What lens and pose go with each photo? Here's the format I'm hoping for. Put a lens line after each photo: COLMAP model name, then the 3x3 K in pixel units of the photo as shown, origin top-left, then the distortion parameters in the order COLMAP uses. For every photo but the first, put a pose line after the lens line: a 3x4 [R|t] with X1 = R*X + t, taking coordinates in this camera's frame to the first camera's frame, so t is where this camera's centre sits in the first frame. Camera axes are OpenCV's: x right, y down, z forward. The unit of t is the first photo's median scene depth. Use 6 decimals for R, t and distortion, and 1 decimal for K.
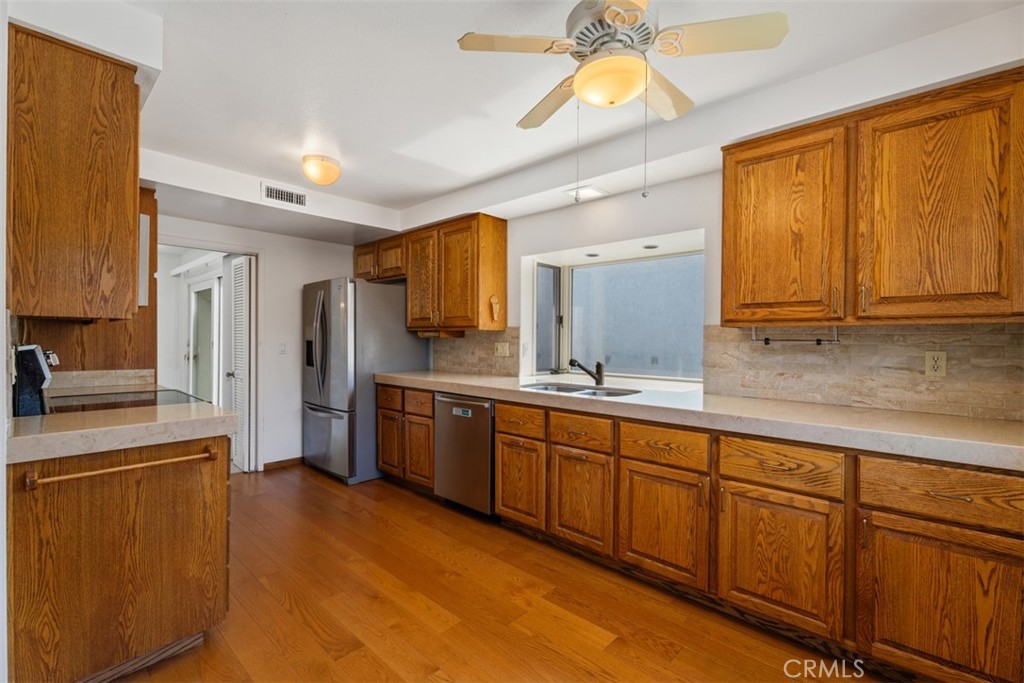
lens RADIAL K [[457.5, 0, 510.8], [0, 457.5, 339.0], [0, 0, 1]] dist [-0.001707, -0.000212]
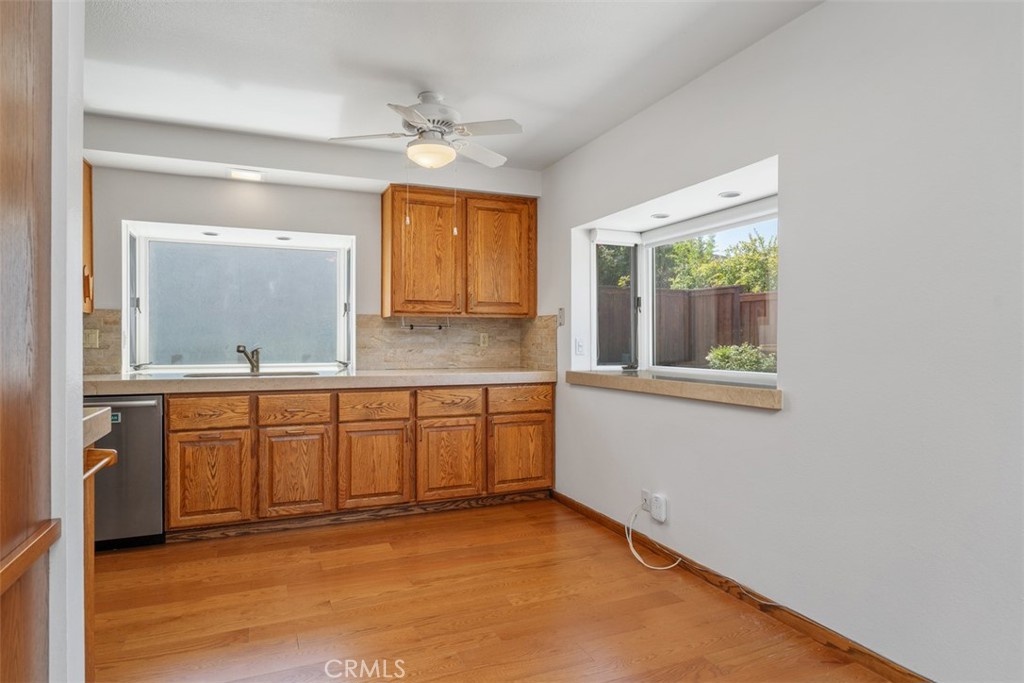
lens RADIAL K [[588.1, 0, 511.4], [0, 588.1, 337.3], [0, 0, 1]] dist [-0.002327, -0.000325]
pose [[0.390512, -0.000611, 0.920597, -1.111361], [0.004809, 0.999987, -0.001376, 0.045282], [-0.920585, 0.004965, 0.390510, -0.008049]]
